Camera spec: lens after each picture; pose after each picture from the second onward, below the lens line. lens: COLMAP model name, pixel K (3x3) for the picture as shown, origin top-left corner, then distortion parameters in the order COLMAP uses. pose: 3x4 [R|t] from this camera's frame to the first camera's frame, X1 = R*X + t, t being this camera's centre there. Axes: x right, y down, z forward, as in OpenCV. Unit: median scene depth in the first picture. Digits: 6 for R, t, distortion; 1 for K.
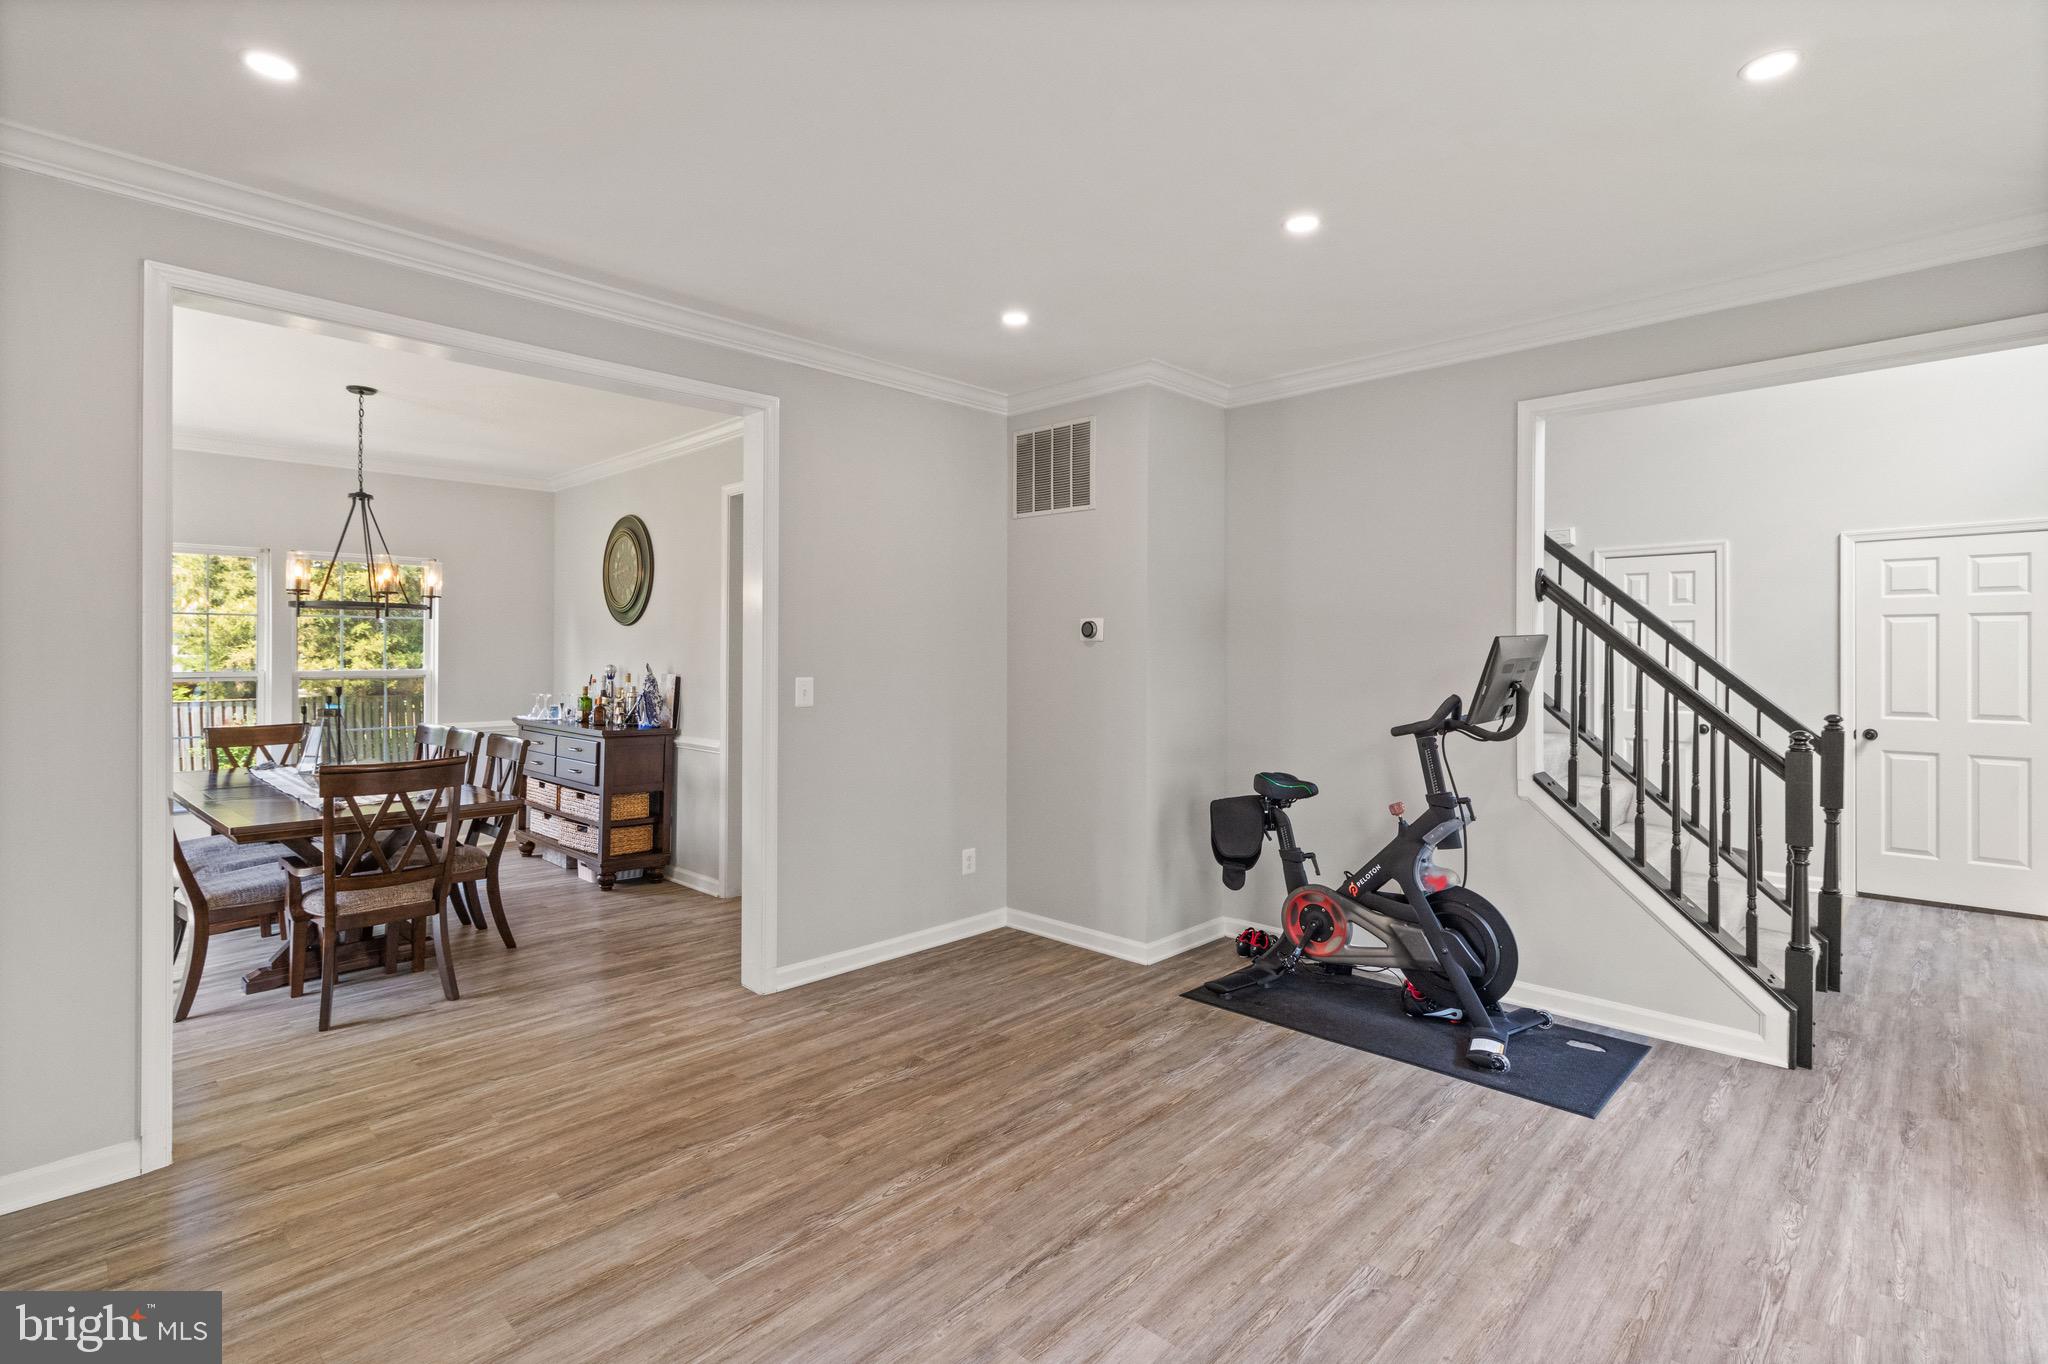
lens RADIAL K [[964.5, 0, 1020.9], [0, 964.5, 648.6], [0, 0, 1]] dist [-0.002036, -0.000021]
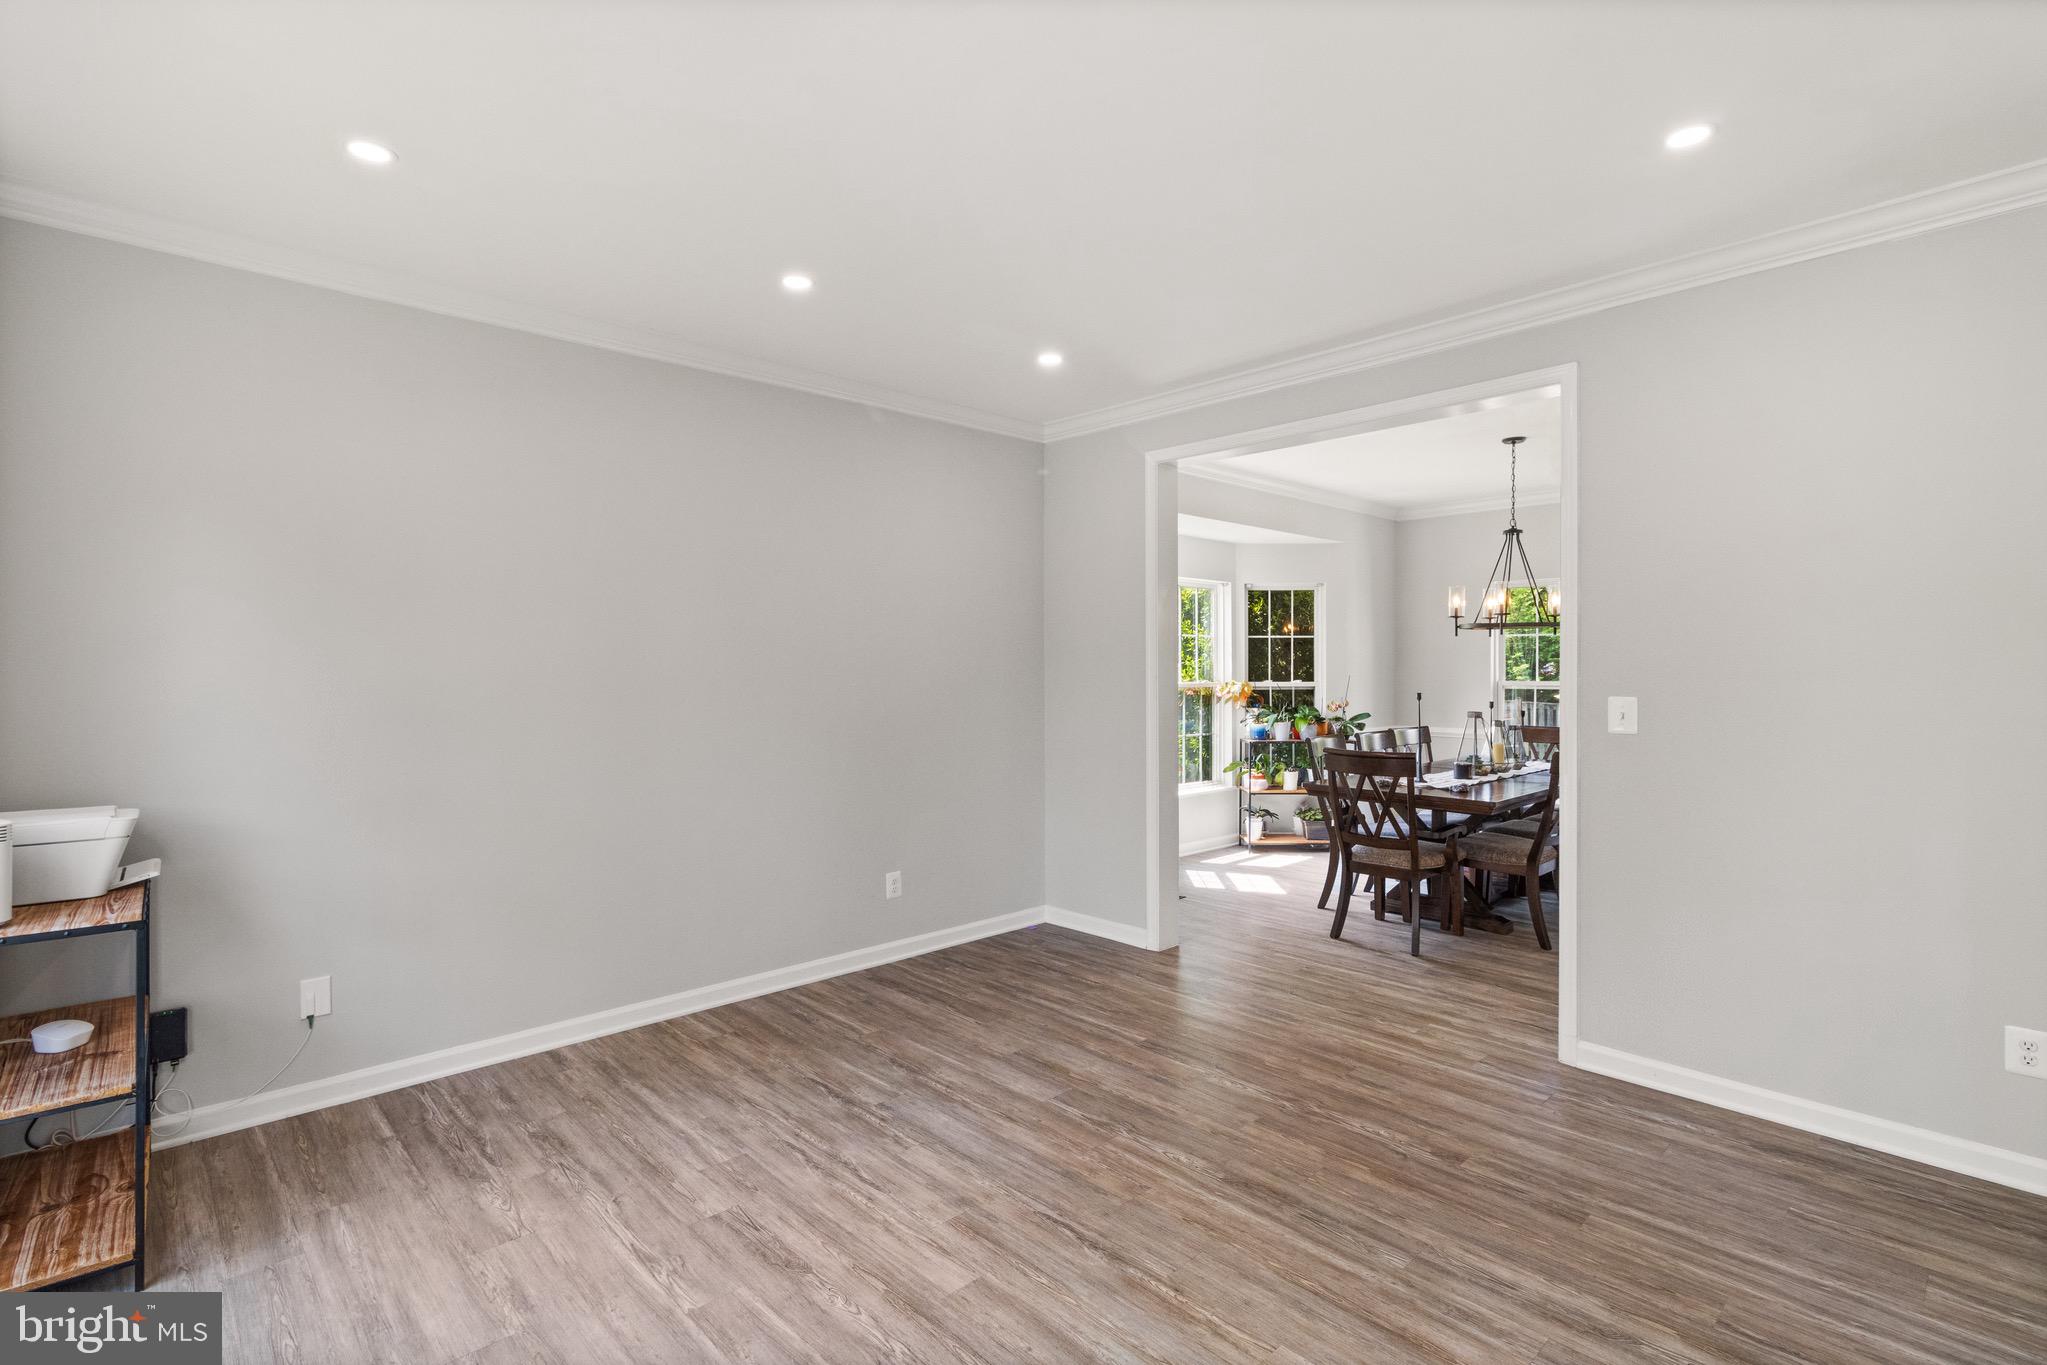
lens RADIAL K [[962.3, 0, 1024.0], [0, 962.3, 666.7], [0, 0, 1]] dist [0.001389, -0.000334]
pose [[-0.047936, 0.001434, -0.998849, 0.719623], [0.007289, 0.999973, 0.001086, 0.000027], [0.998824, -0.007228, -0.047945, 0.654429]]
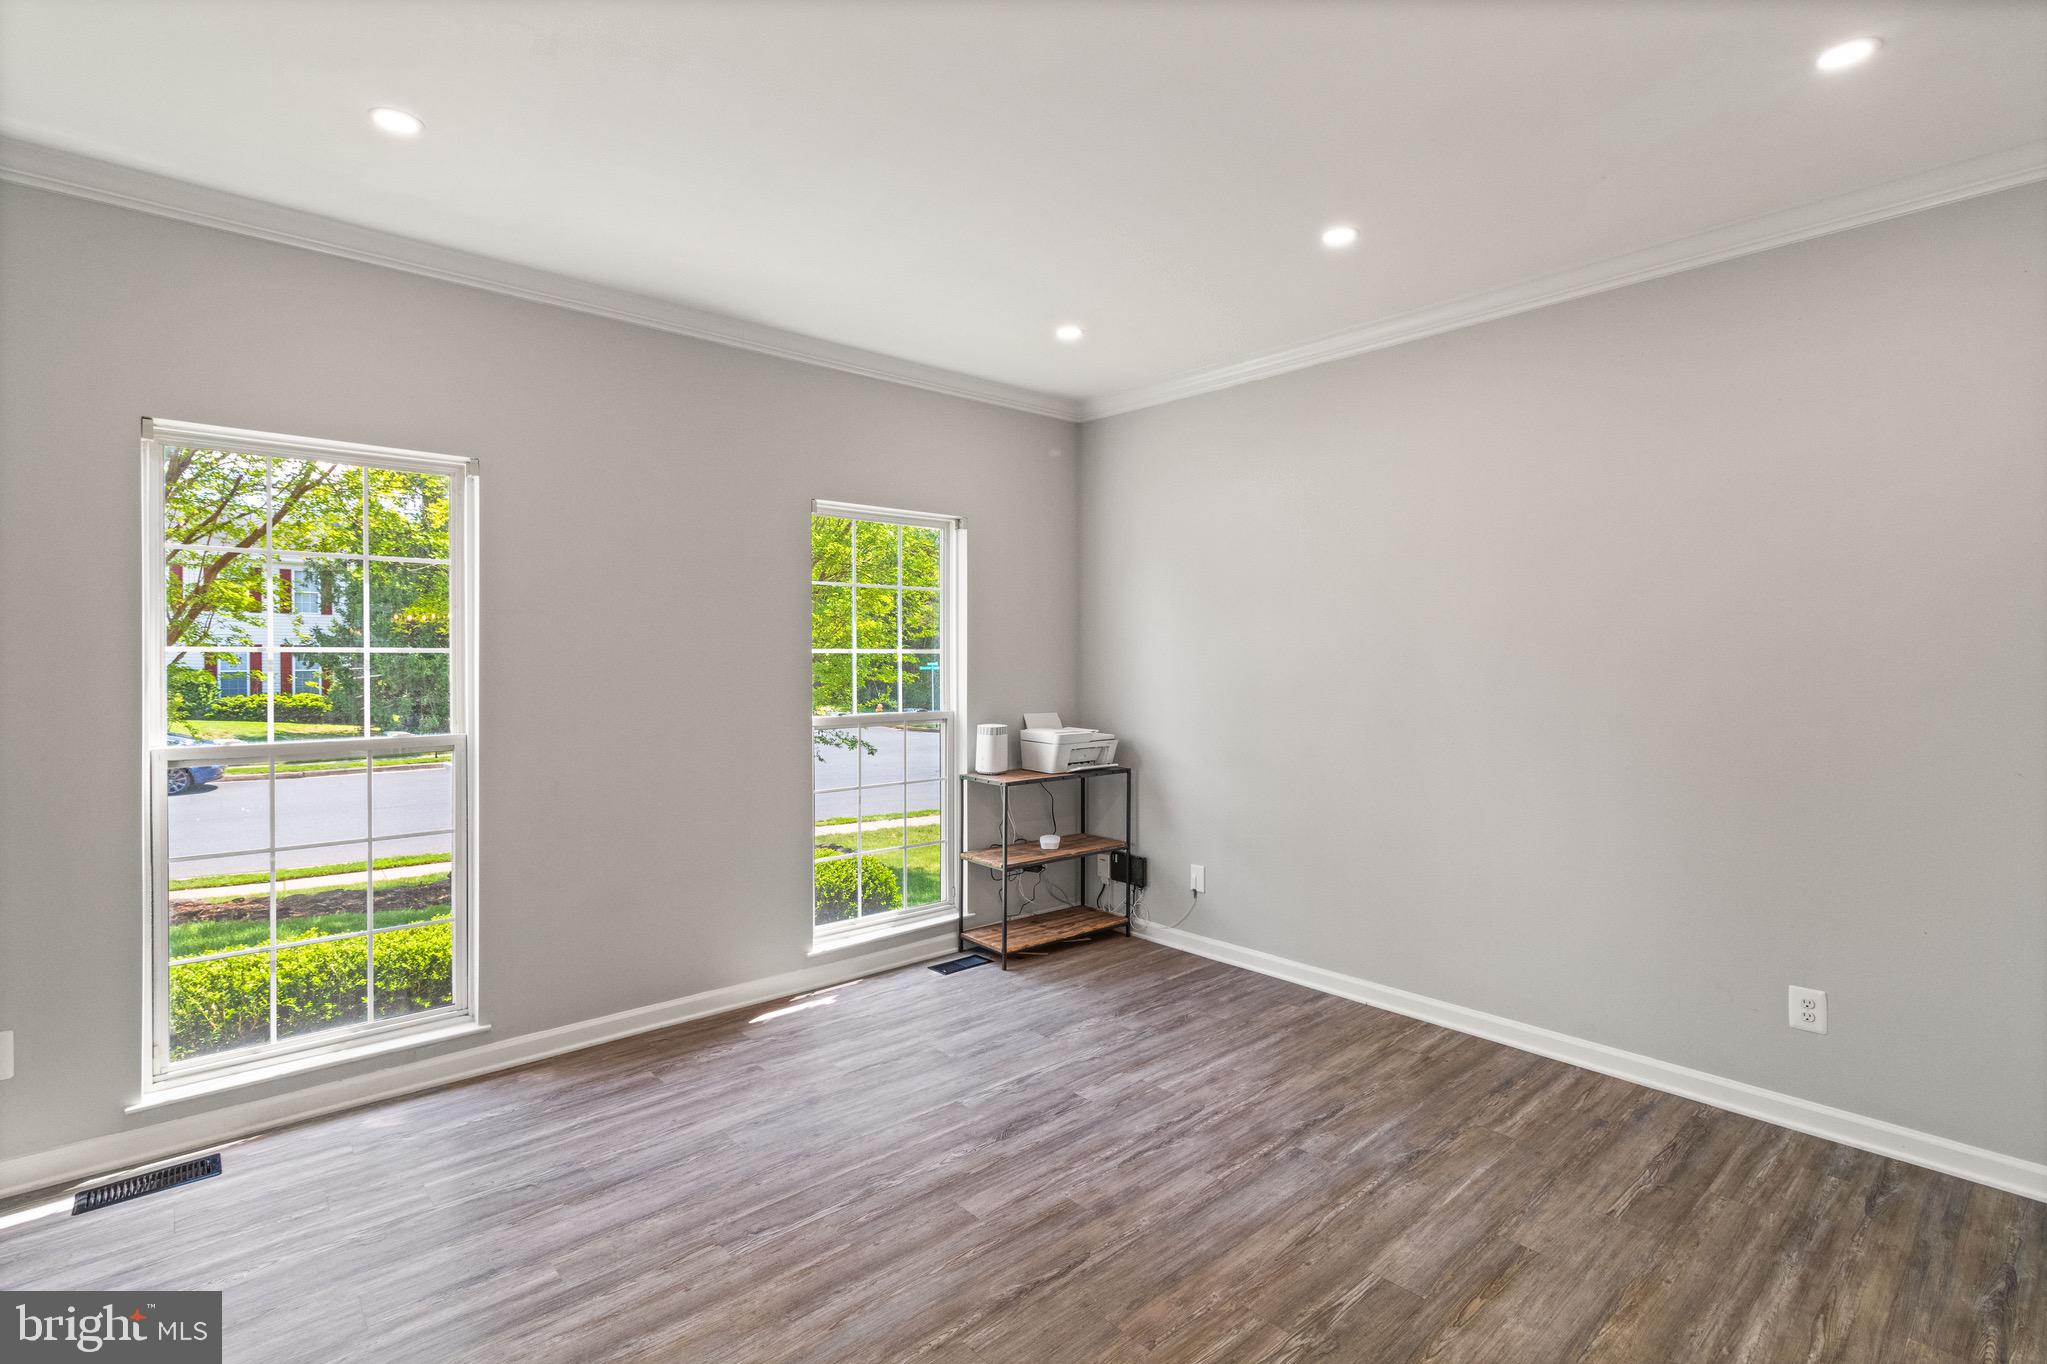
lens RADIAL K [[962.3, 0, 1024.0], [0, 962.3, 666.2], [0, 0, 1]] dist [0.001389, -0.000334]
pose [[-0.997203, -0.000820, 0.074740, -0.013866], [-0.000368, 0.999981, 0.006072, 0.006109], [-0.074744, 0.006027, -0.997185, 1.286040]]
